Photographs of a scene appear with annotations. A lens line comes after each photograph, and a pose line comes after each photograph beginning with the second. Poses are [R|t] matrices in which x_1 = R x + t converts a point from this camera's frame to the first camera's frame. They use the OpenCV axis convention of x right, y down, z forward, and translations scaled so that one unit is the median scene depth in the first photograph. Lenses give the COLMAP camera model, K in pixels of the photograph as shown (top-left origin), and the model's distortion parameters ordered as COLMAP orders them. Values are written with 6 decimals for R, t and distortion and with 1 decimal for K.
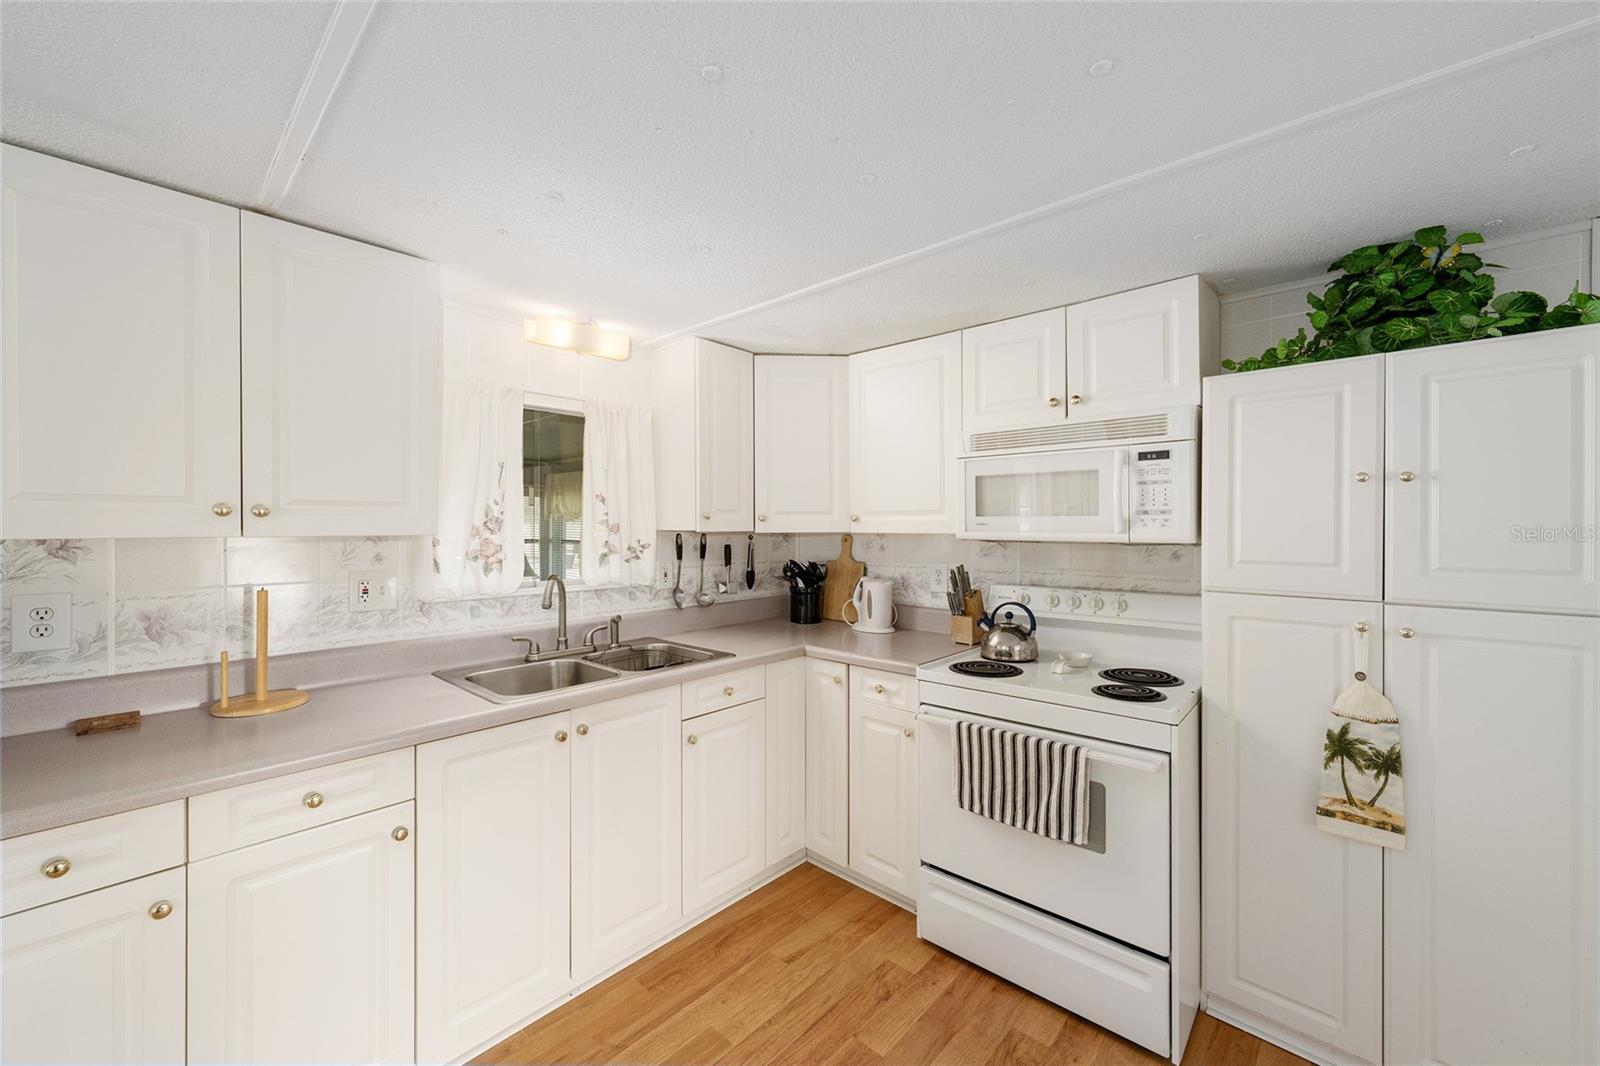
lens RADIAL K [[624.1, 0, 805.6], [0, 624.1, 526.8], [0, 0, 1]] dist [0.005911, -0.000036]
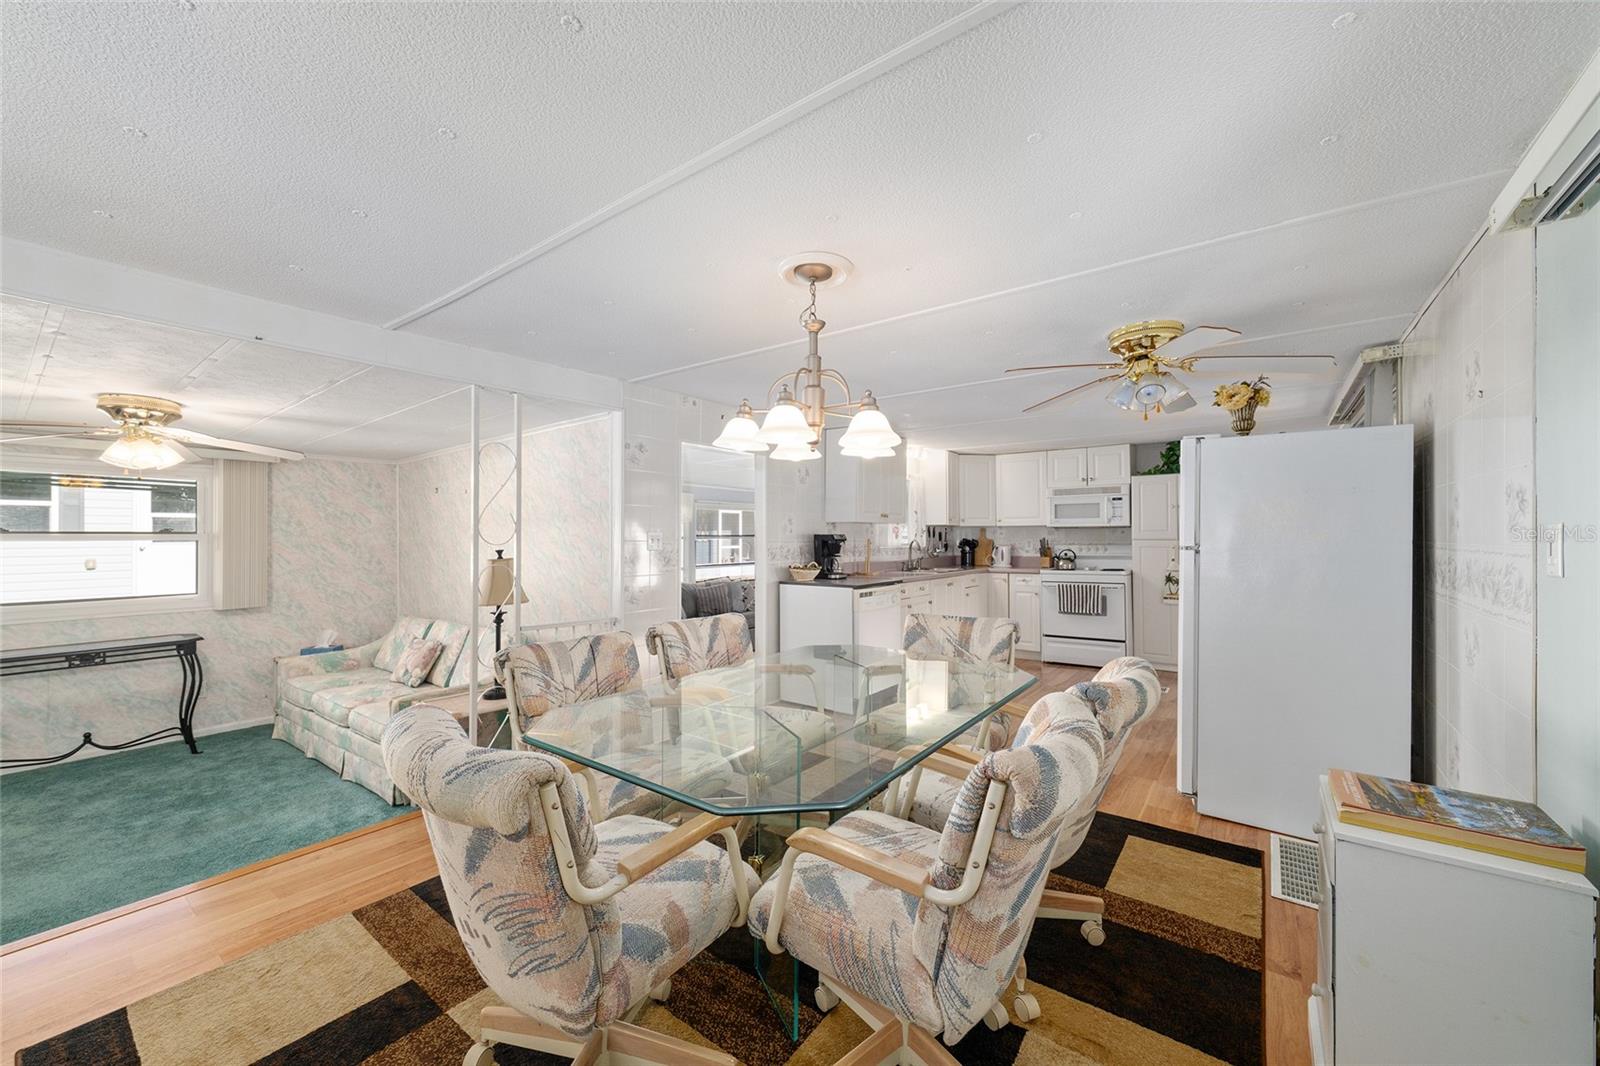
lens RADIAL K [[624.1, 0, 808.7], [0, 624.1, 532.0], [0, 0, 1]] dist [0.005911, -0.000036]
pose [[0.994690, -0.002646, 0.102878, -1.323636], [0.004142, 0.999889, -0.014333, 0.093720], [-0.102829, 0.014683, 0.994591, -1.987835]]
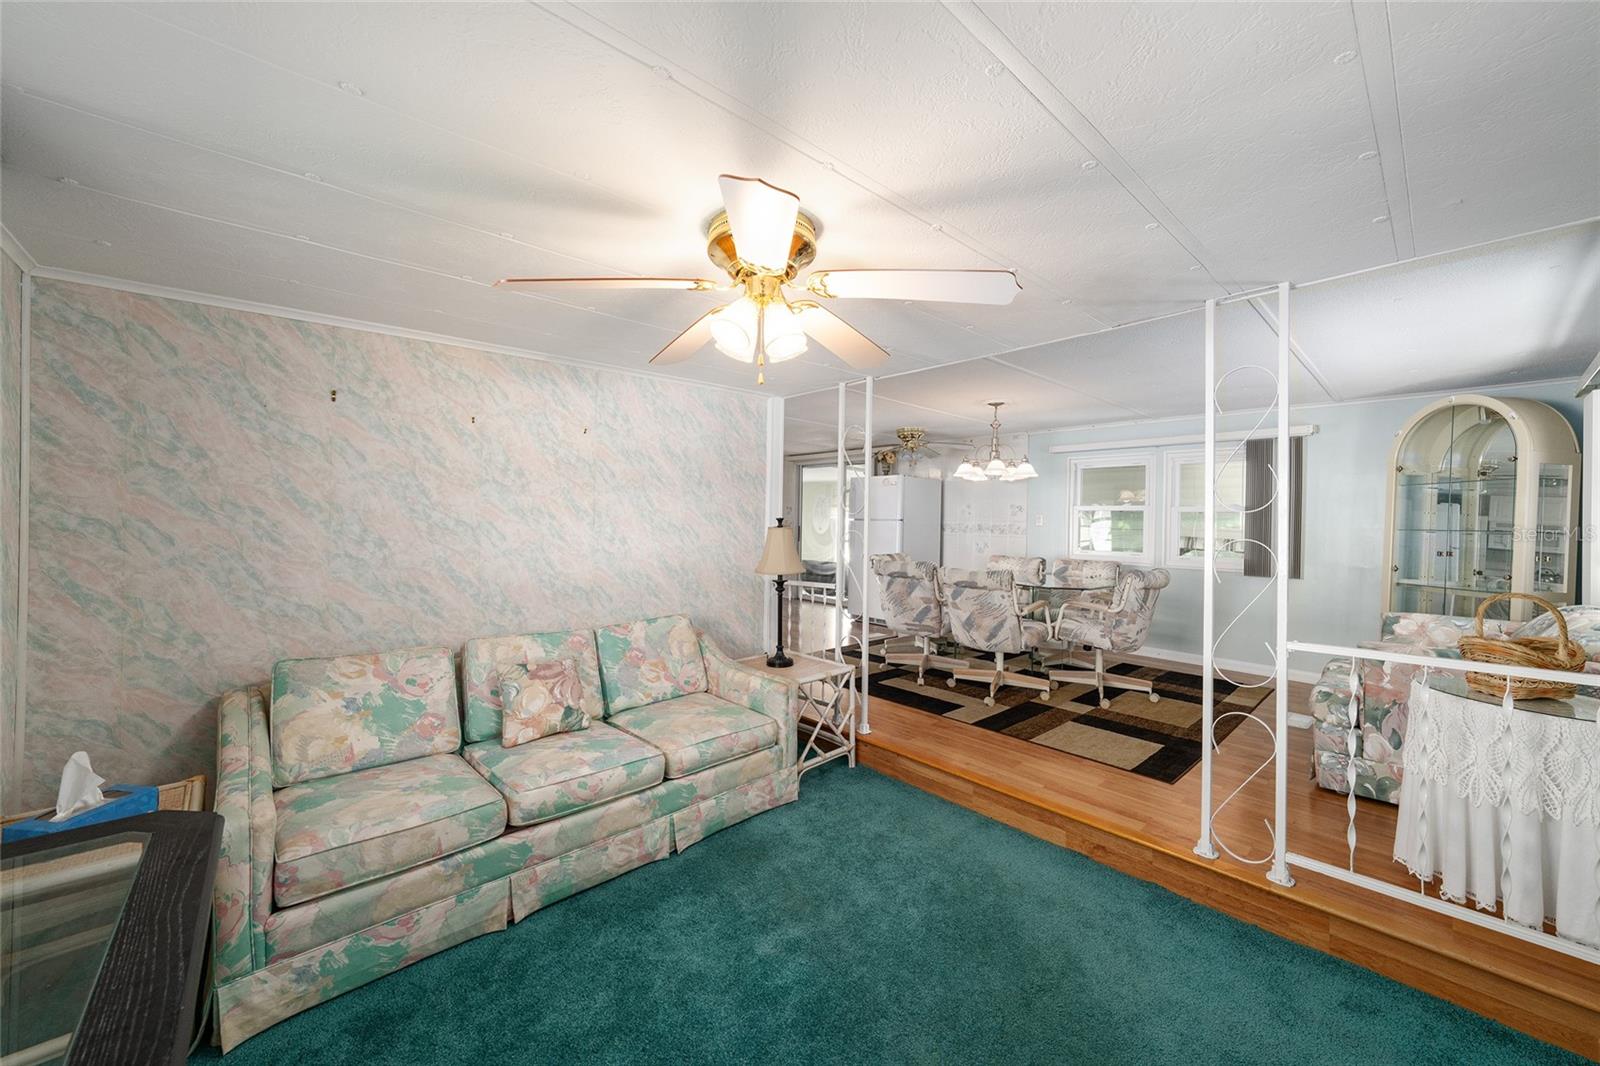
lens RADIAL K [[586.6, 0, 792.2], [0, 586.6, 523.5], [0, 0, 1]] dist [-0.000717, -0.000088]
pose [[0.102553, -0.002993, 0.994723, -3.710334], [-0.006461, 0.999972, 0.003675, 0.124349], [-0.994707, -0.006804, 0.102531, -0.318722]]
